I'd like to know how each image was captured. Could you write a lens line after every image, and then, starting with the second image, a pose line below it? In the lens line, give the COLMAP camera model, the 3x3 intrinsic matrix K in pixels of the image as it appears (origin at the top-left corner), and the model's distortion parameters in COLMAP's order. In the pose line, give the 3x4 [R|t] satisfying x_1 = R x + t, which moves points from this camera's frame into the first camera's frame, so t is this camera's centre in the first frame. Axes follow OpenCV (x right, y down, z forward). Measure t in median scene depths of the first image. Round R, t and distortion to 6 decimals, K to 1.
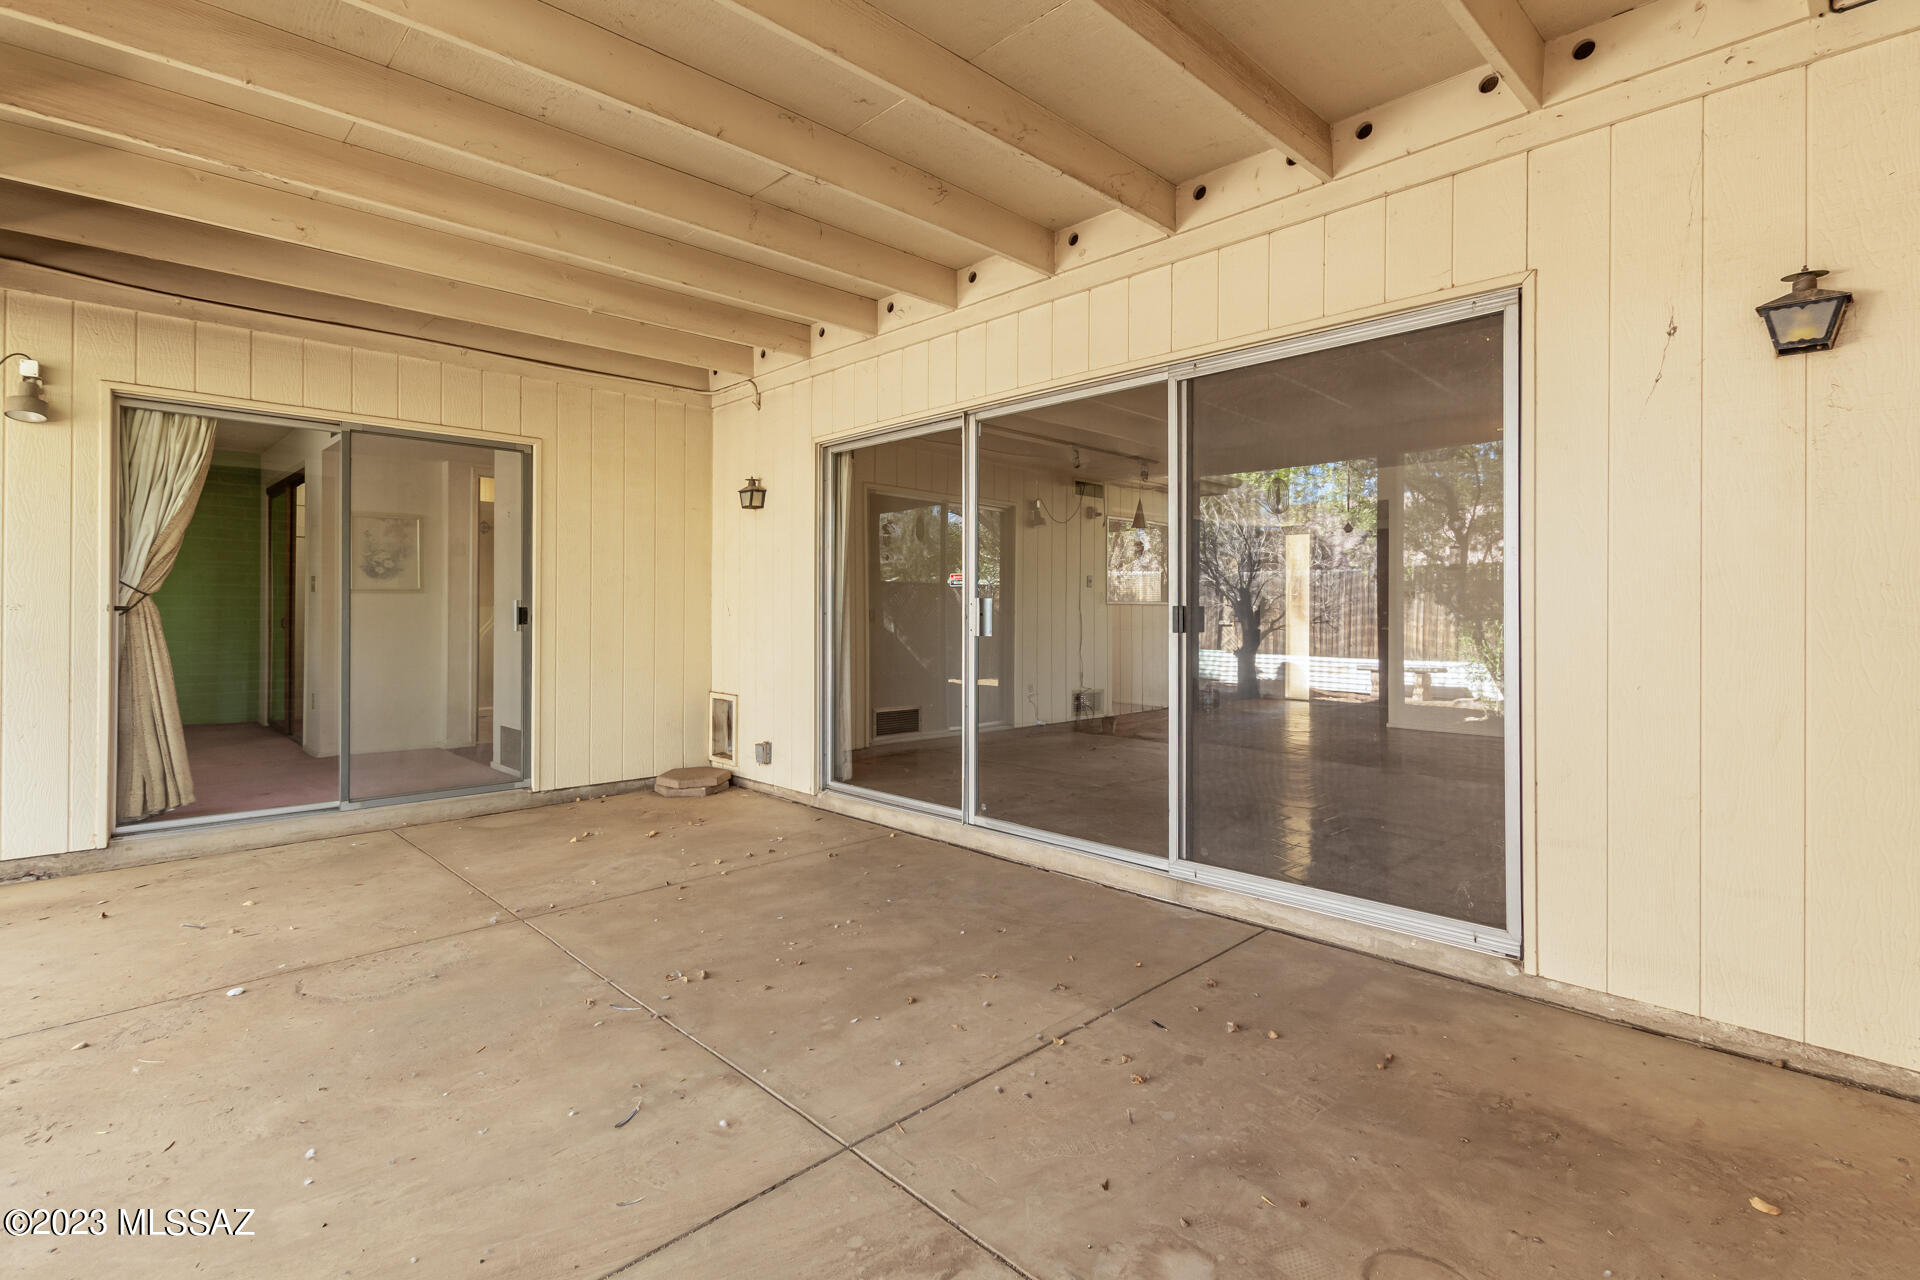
lens RADIAL K [[904.0, 0, 966.6], [0, 904.0, 620.1], [0, 0, 1]] dist [0.011039, -0.003967]
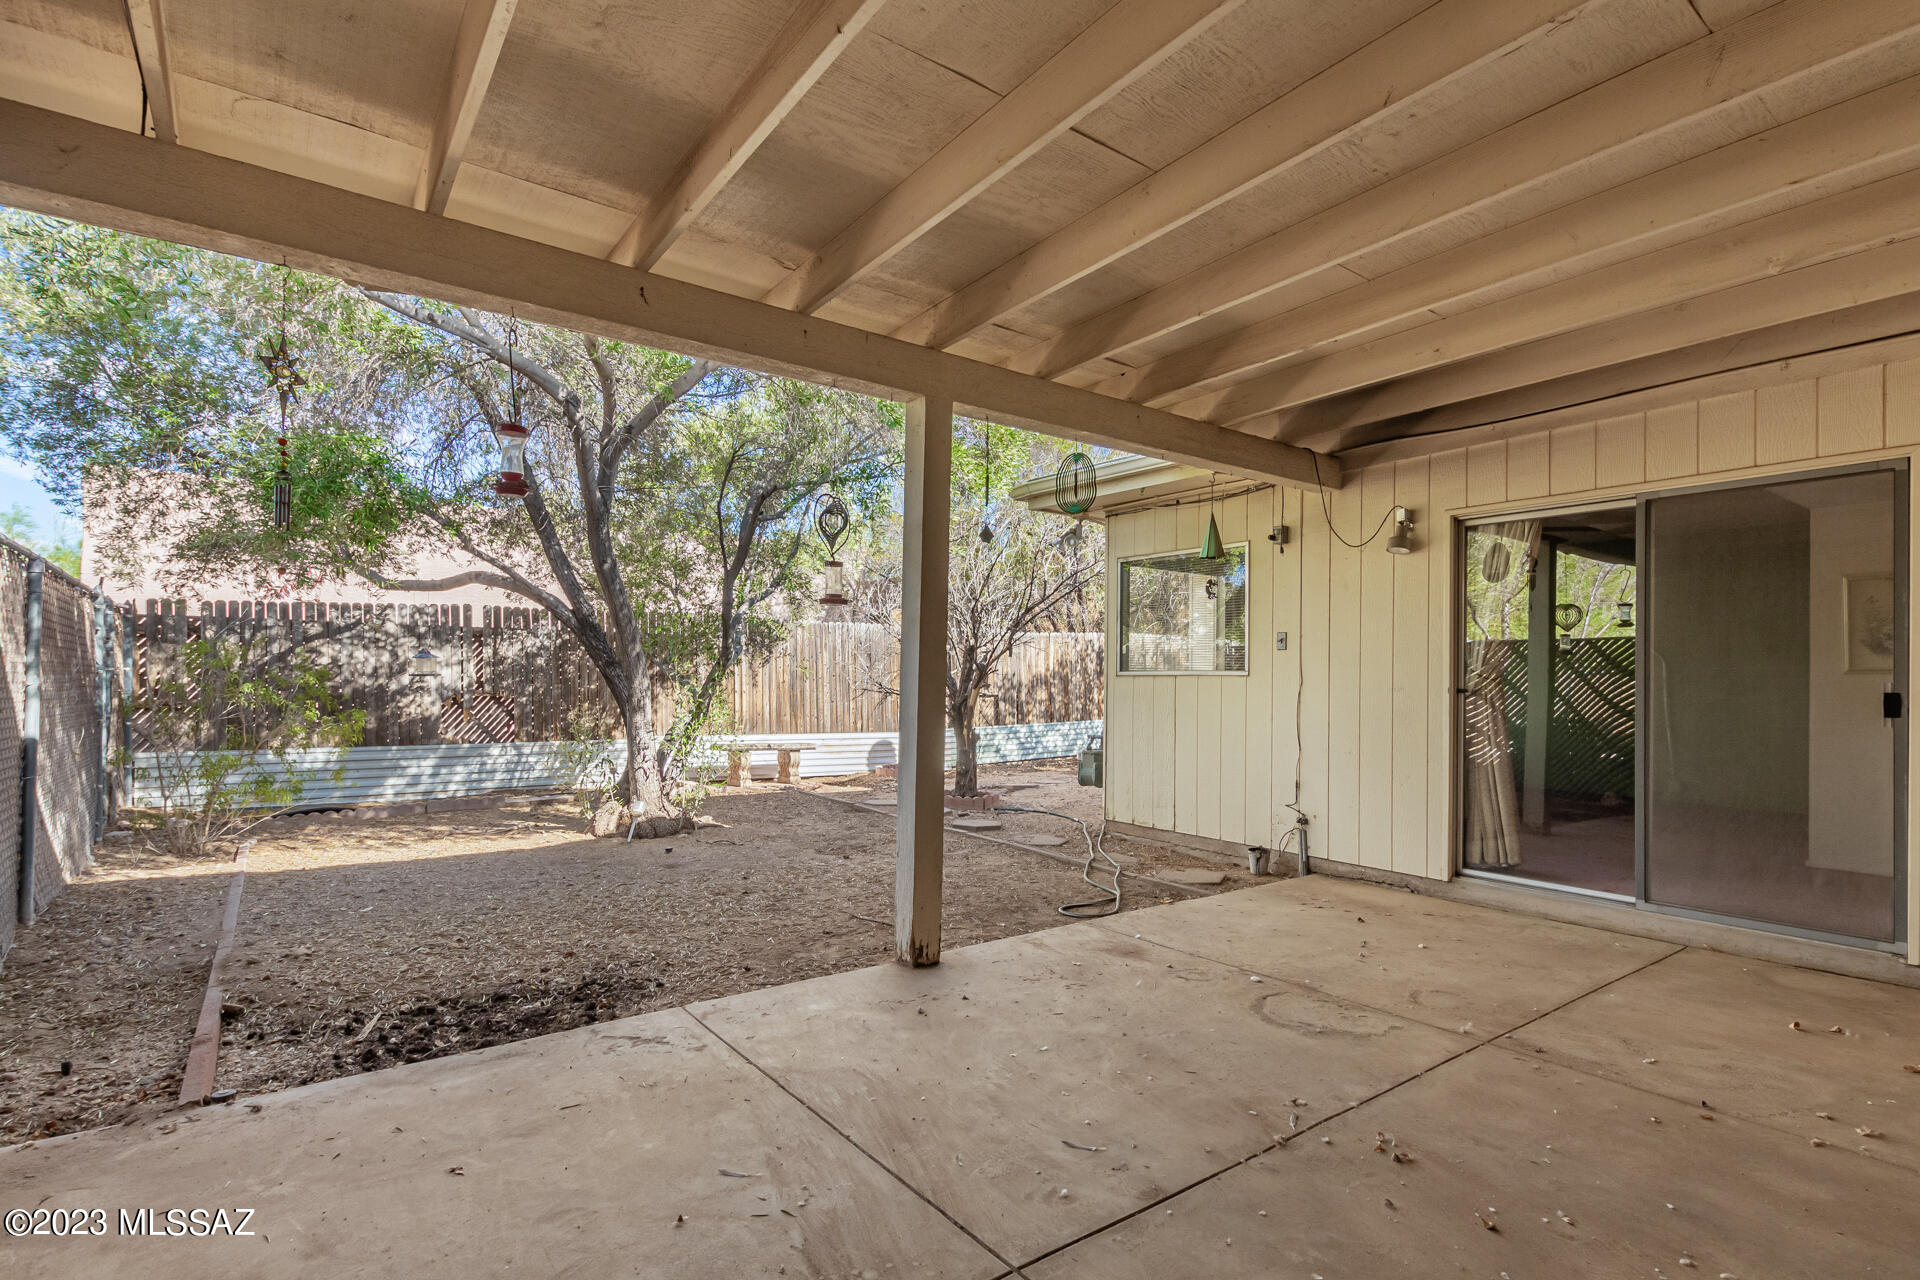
lens RADIAL K [[904.0, 0, 969.2], [0, 904.0, 687.1], [0, 0, 1]] dist [0.011039, -0.003967]
pose [[-0.128560, 0.001924, -0.991700, 0.412961], [-0.017504, 0.999838, 0.004209, -0.012556], [0.991547, 0.017900, -0.128505, 0.544319]]
